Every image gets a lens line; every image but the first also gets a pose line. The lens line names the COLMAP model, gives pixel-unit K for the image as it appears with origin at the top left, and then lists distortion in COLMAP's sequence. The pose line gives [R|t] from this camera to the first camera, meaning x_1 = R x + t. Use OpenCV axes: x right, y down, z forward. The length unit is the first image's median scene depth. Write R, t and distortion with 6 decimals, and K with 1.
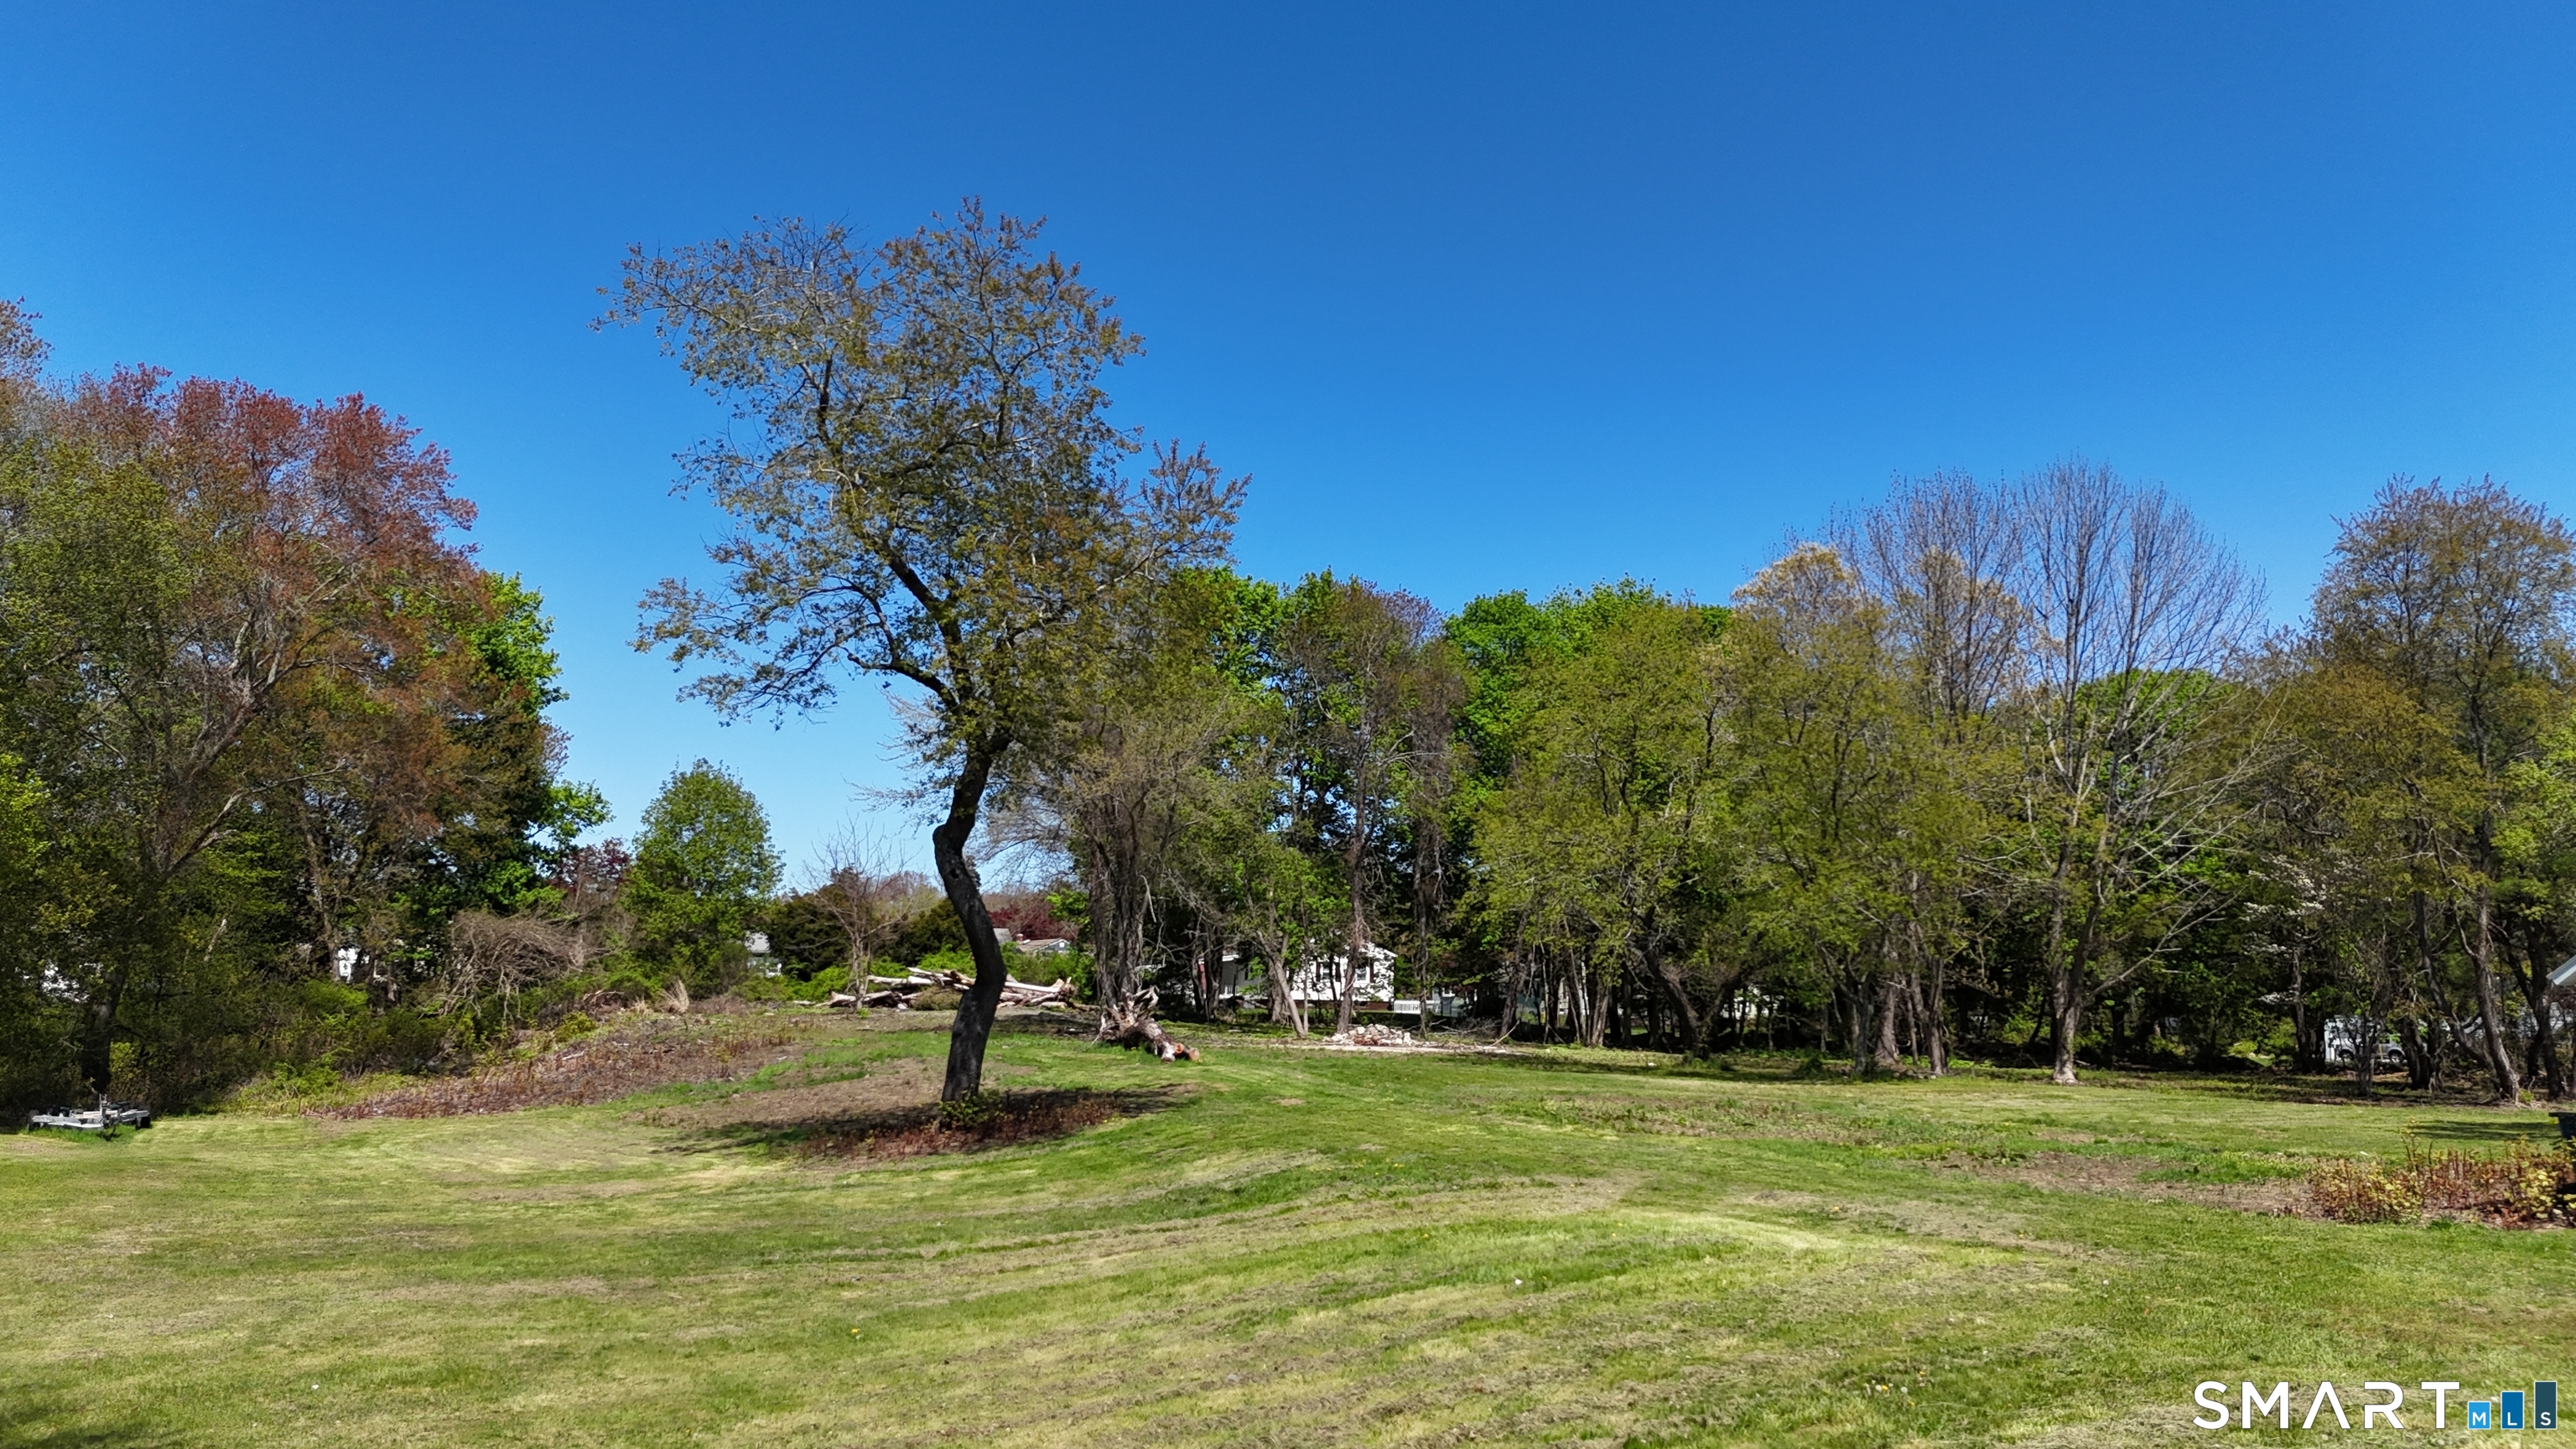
lens RADIAL K [[1875.6, 0, 1280.8], [0, 1875.6, 718.6], [0, 0, 1]] dist [0.103350, -0.112545]
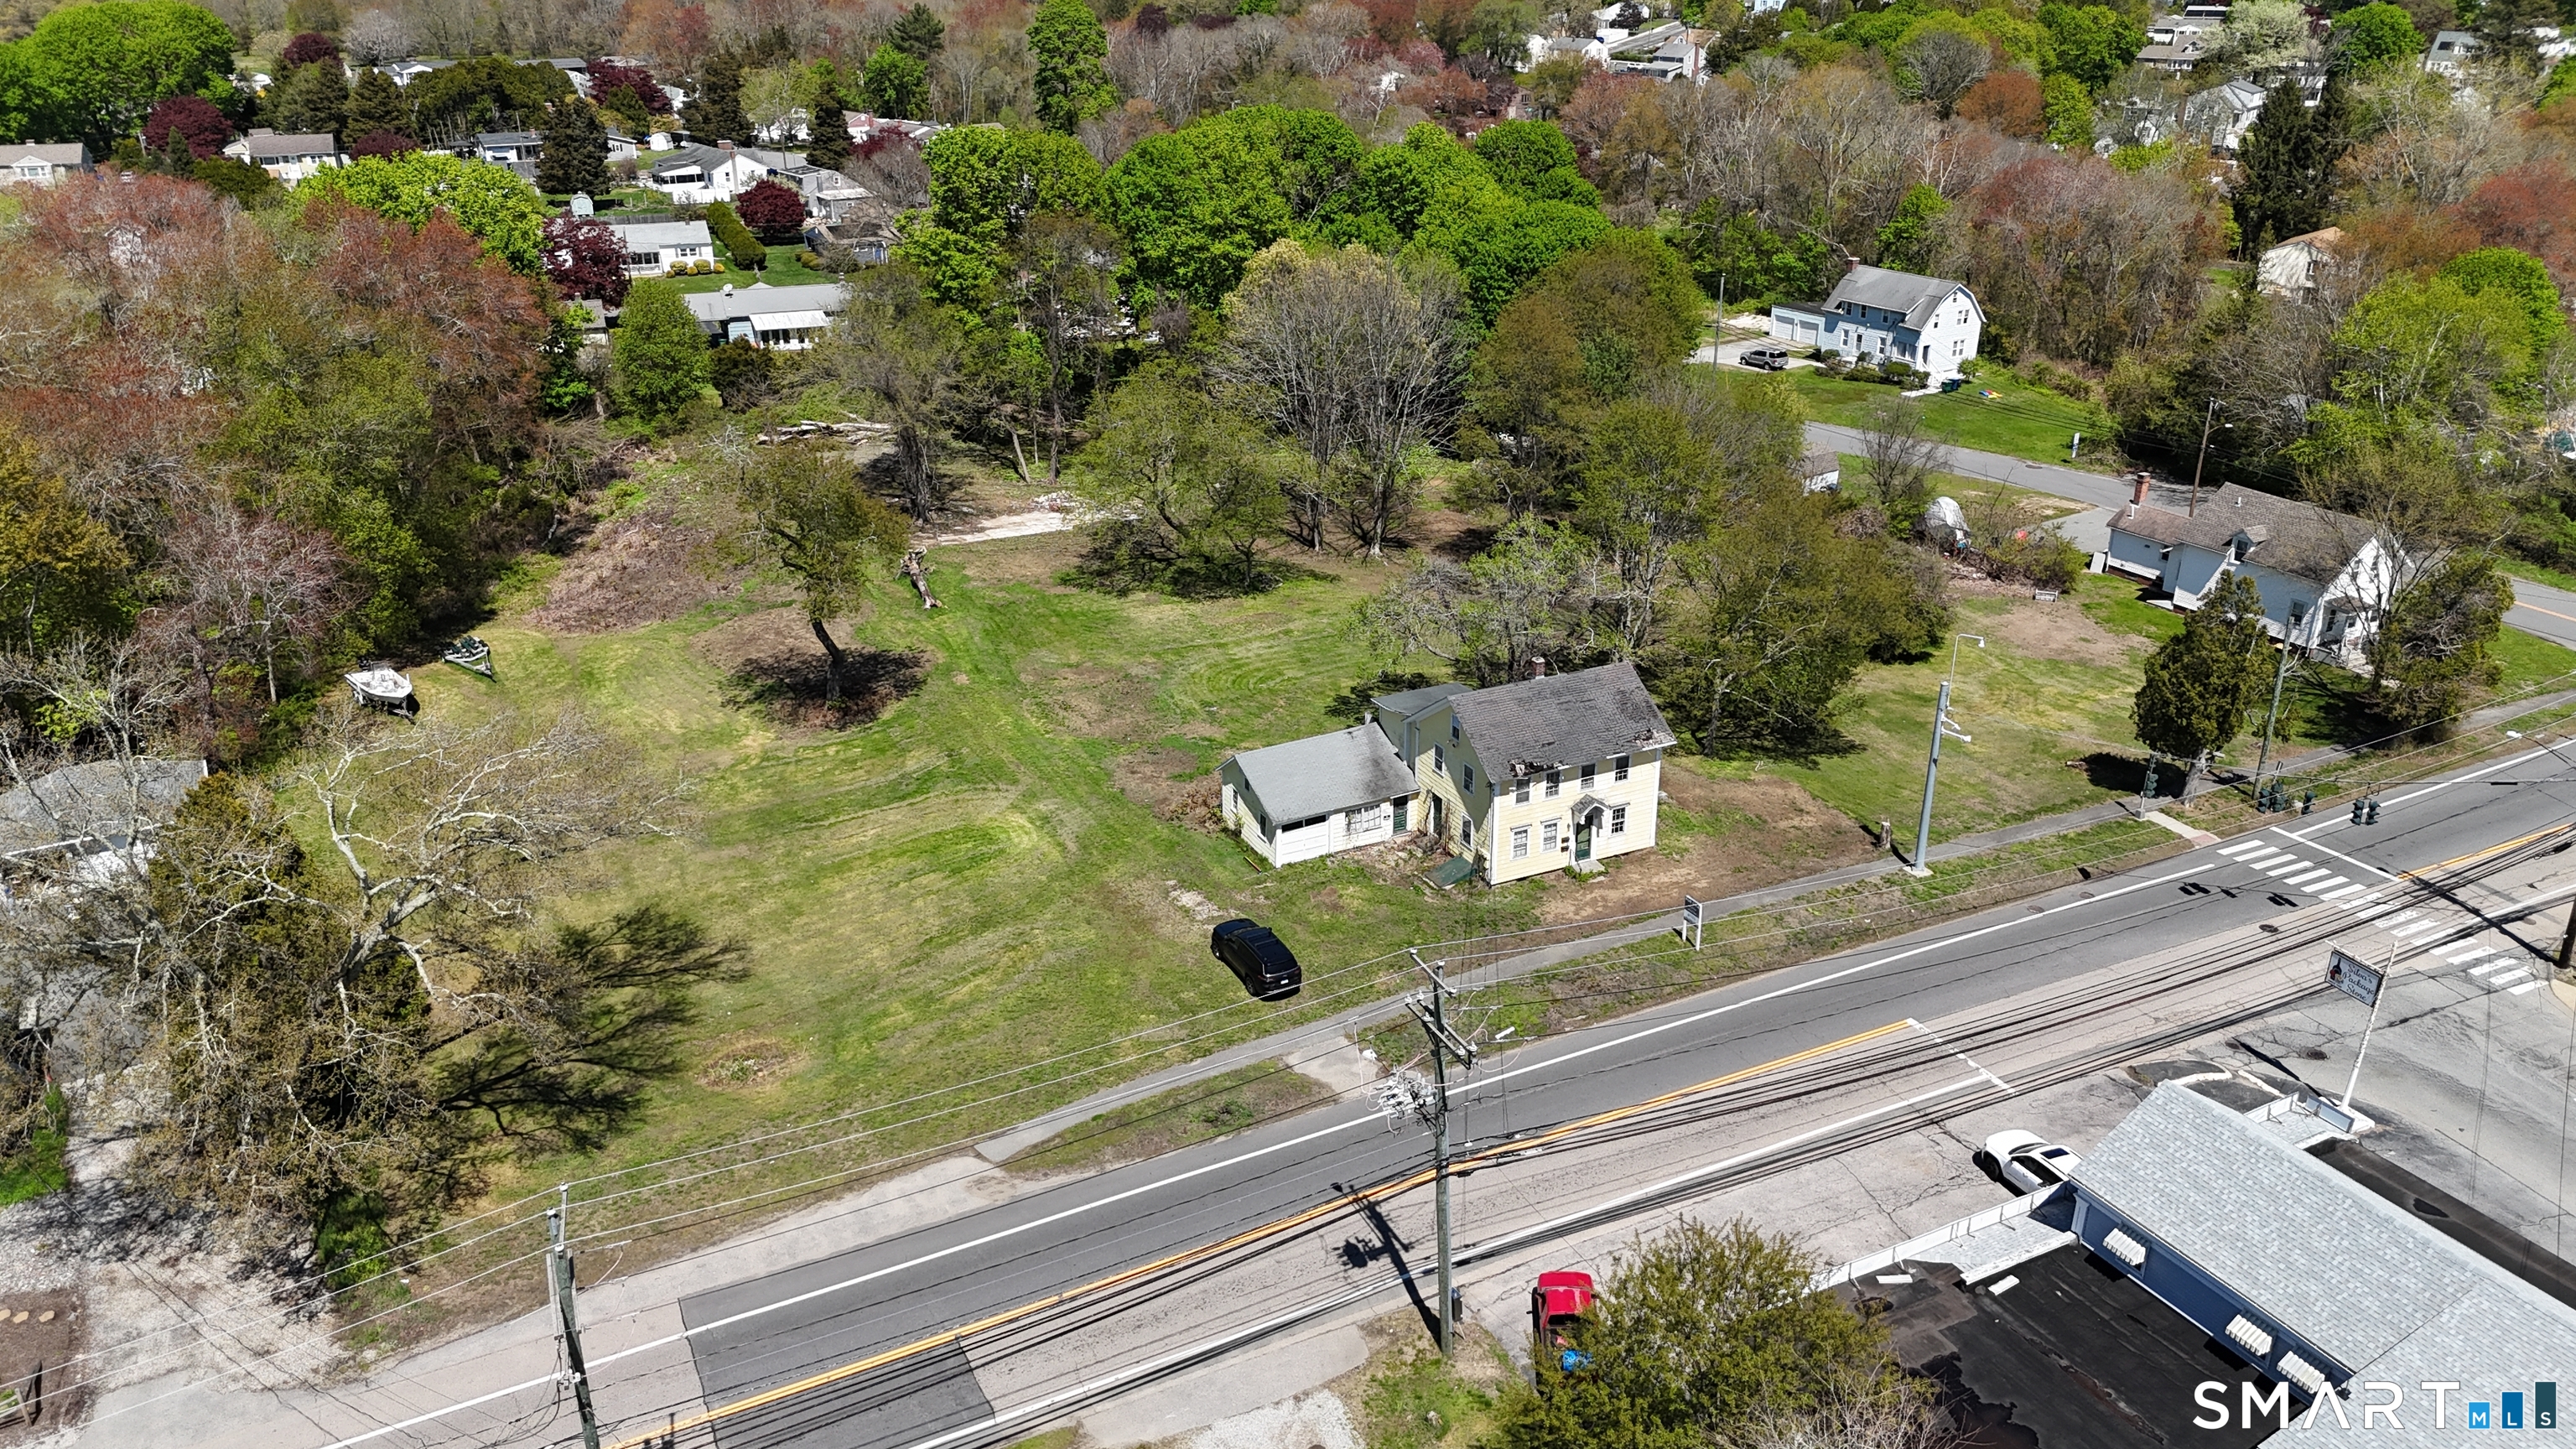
lens RADIAL K [[1875.6, 0, 1280.8], [0, 1875.6, 718.6], [0, 0, 1]] dist [0.103350, -0.112545]
pose [[0.998975, -0.035327, 0.028289, 0.226110], [0.015535, 0.854746, 0.518814, -0.668647], [-0.042508, -0.517843, 0.854419, -0.783438]]
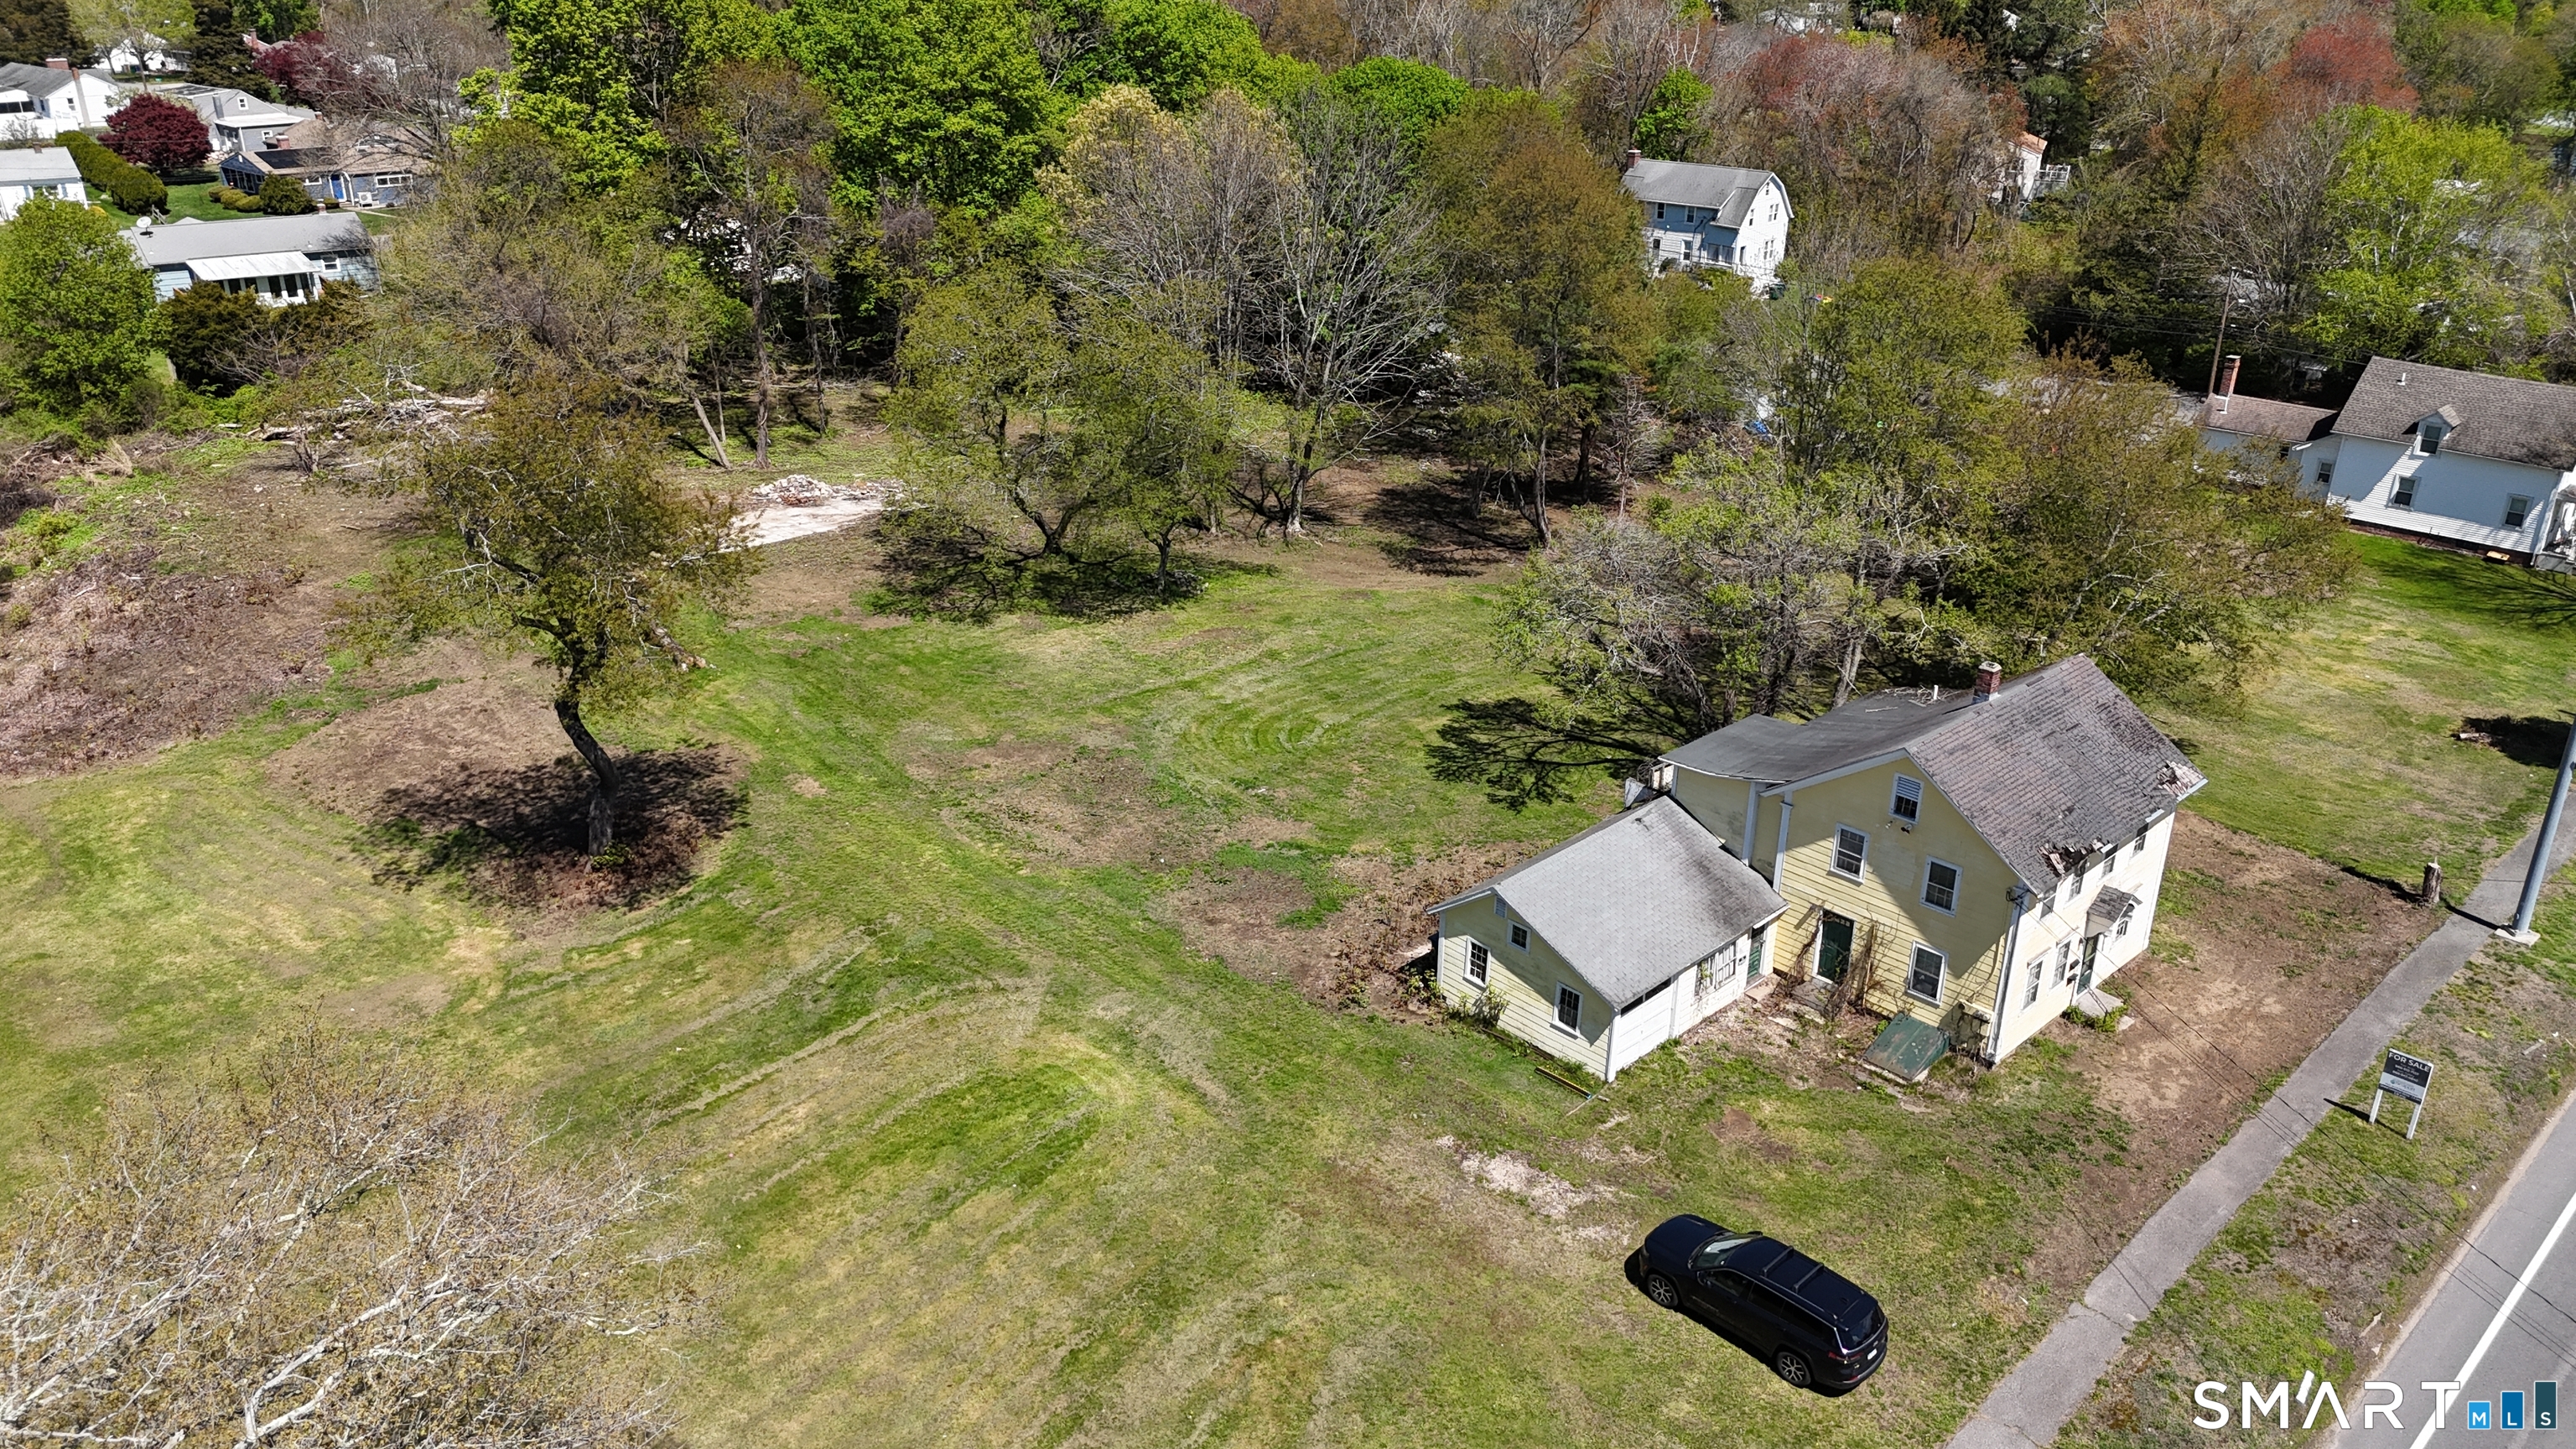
lens RADIAL K [[1876.4, 0, 1285.8], [0, 1876.4, 731.4], [0, 0, 1]] dist [0.079557, -0.076401]
pose [[0.941364, -0.141938, 0.306084, -0.057811], [-0.043522, 0.848541, 0.527337, -0.411515], [-0.334574, -0.509737, 0.792609, -0.215376]]
